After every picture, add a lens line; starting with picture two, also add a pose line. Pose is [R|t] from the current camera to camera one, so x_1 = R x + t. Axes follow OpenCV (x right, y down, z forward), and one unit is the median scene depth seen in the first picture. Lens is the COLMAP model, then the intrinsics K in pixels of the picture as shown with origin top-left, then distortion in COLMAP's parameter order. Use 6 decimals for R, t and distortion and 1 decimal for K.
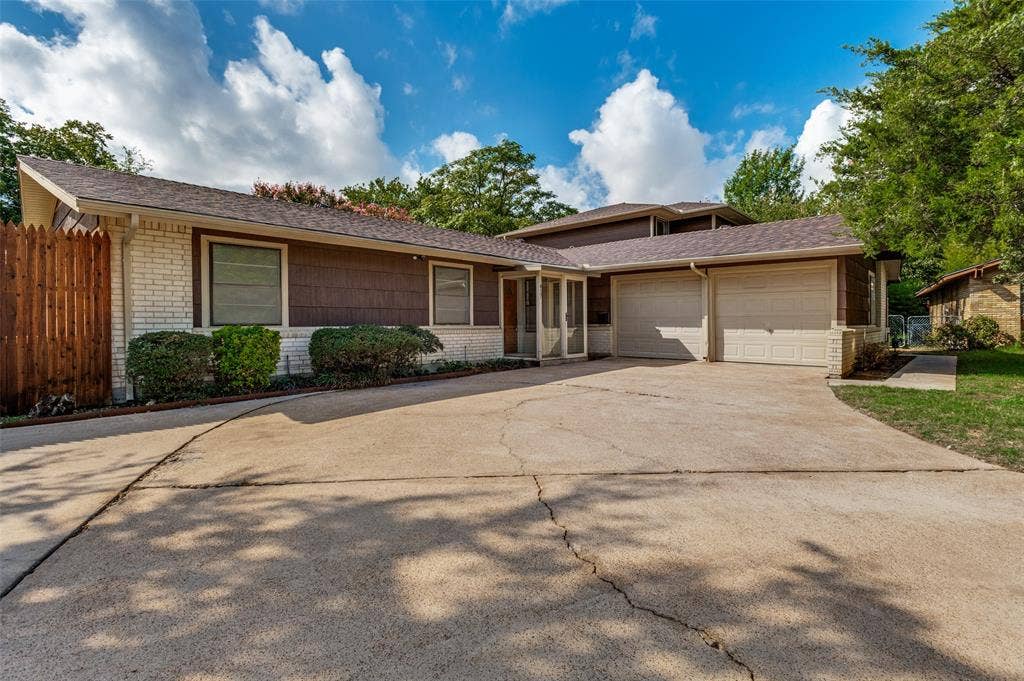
lens RADIAL K [[477.3, 0, 515.7], [0, 477.3, 321.2], [0, 0, 1]] dist [-0.010298, -0.000193]
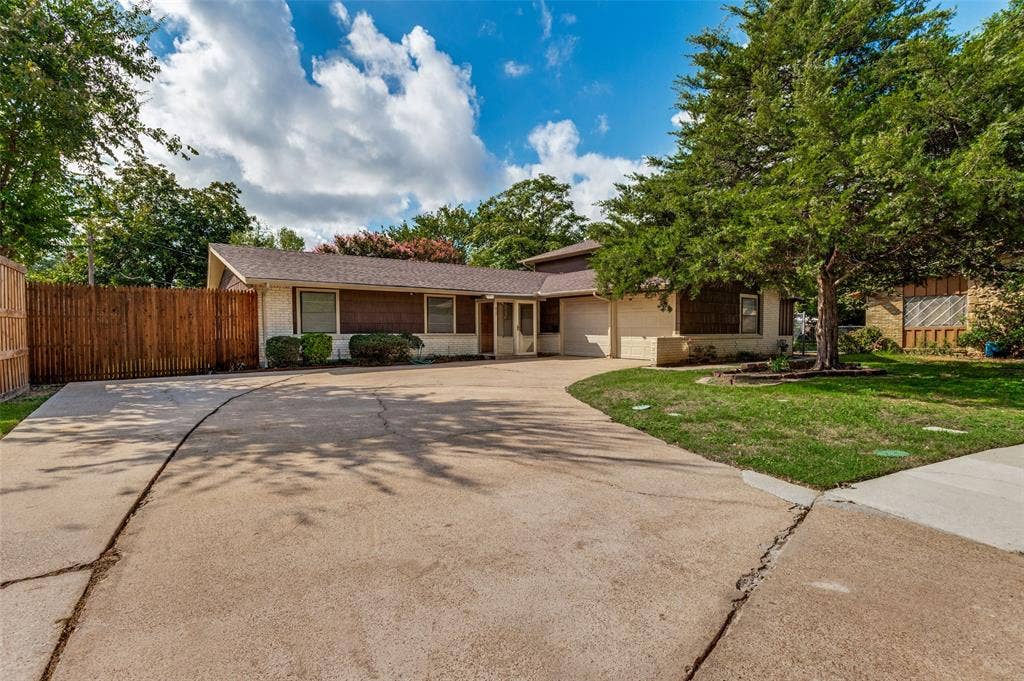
lens RADIAL K [[476.9, 0, 512.0], [0, 476.9, 340.5], [0, 0, 1]] dist [0.000339, 0.000019]
pose [[0.983583, 0.004558, -0.180401, 0.364133], [-0.000287, 0.999719, 0.023697, -0.005028], [0.180458, -0.023256, 0.983308, -0.500522]]
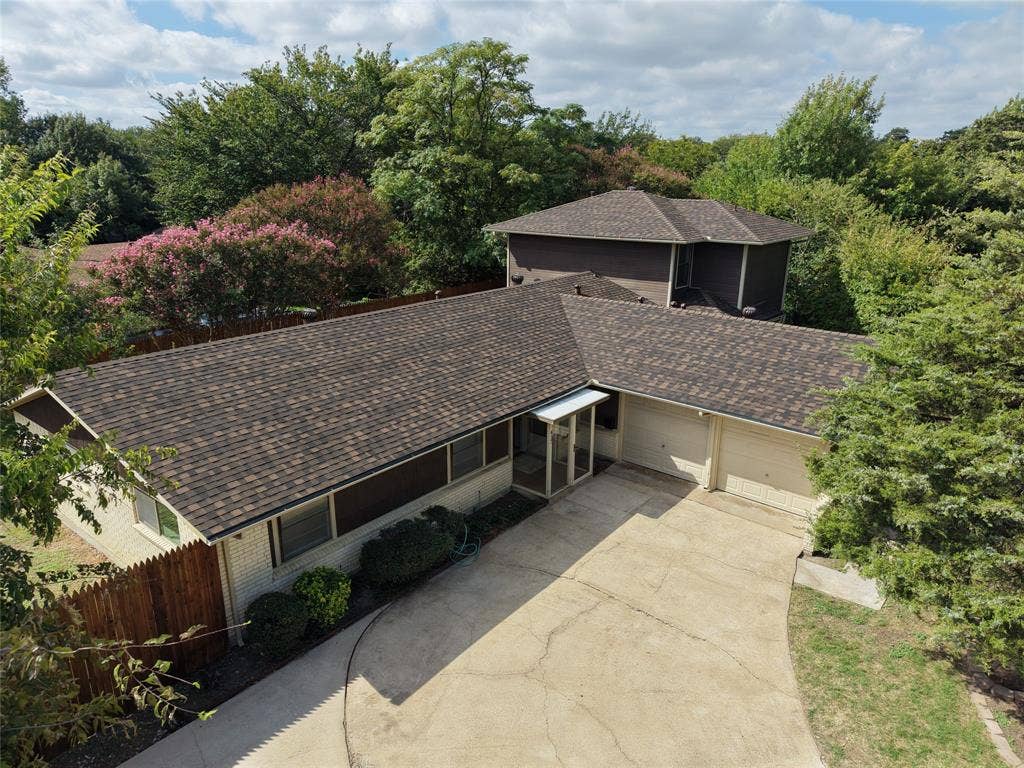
lens RADIAL K [[655.9, 0, 512.0], [0, 655.9, 384.0], [0, 0, 1]] dist [-0.000667, -0.000459]
pose [[0.999296, -0.014018, 0.034797, -0.076538], [0.002595, 0.951165, 0.308671, -0.587906], [-0.037425, -0.308364, 0.950532, -0.283500]]
